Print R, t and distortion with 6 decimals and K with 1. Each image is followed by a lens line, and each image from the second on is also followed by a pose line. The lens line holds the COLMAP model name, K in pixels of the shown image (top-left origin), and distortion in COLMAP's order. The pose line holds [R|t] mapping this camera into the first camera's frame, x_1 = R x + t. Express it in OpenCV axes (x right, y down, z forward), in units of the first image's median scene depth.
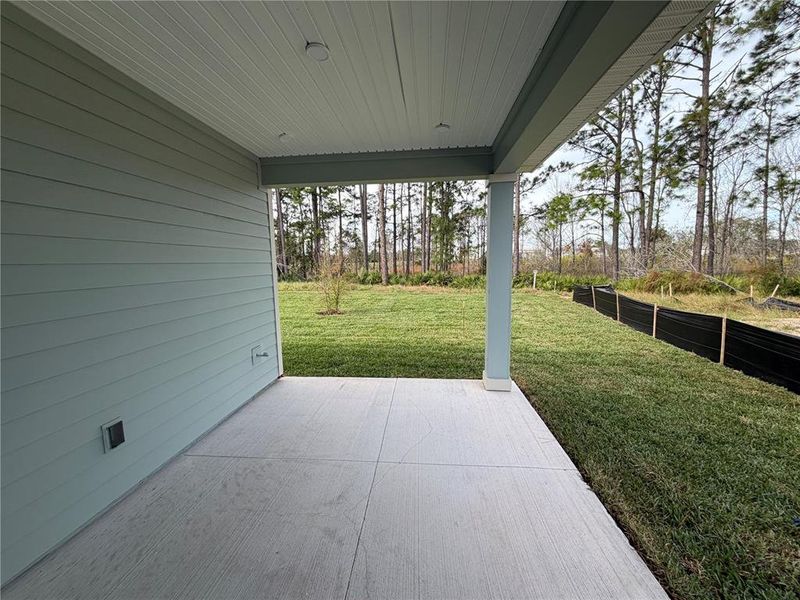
lens RADIAL K [[318.8, 0, 397.3], [0, 318.8, 301.2], [0, 0, 1]] dist [0.000509, -0.000012]
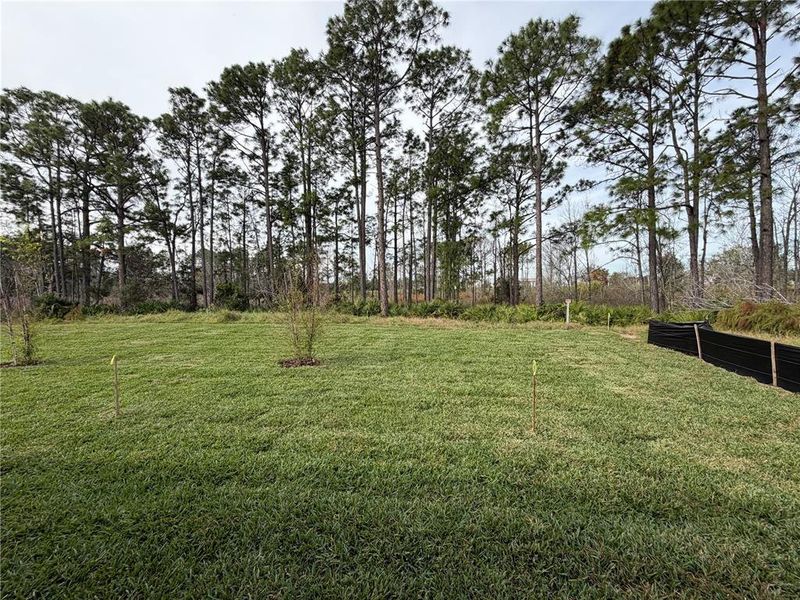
lens RADIAL K [[318.8, 0, 397.3], [0, 318.8, 301.2], [0, 0, 1]] dist [0.000509, -0.000012]
pose [[0.999992, 0.003932, -0.000562, -0.002553], [-0.003966, 0.996063, -0.088563, -0.012361], [0.000211, 0.088565, 0.996070, 0.124369]]
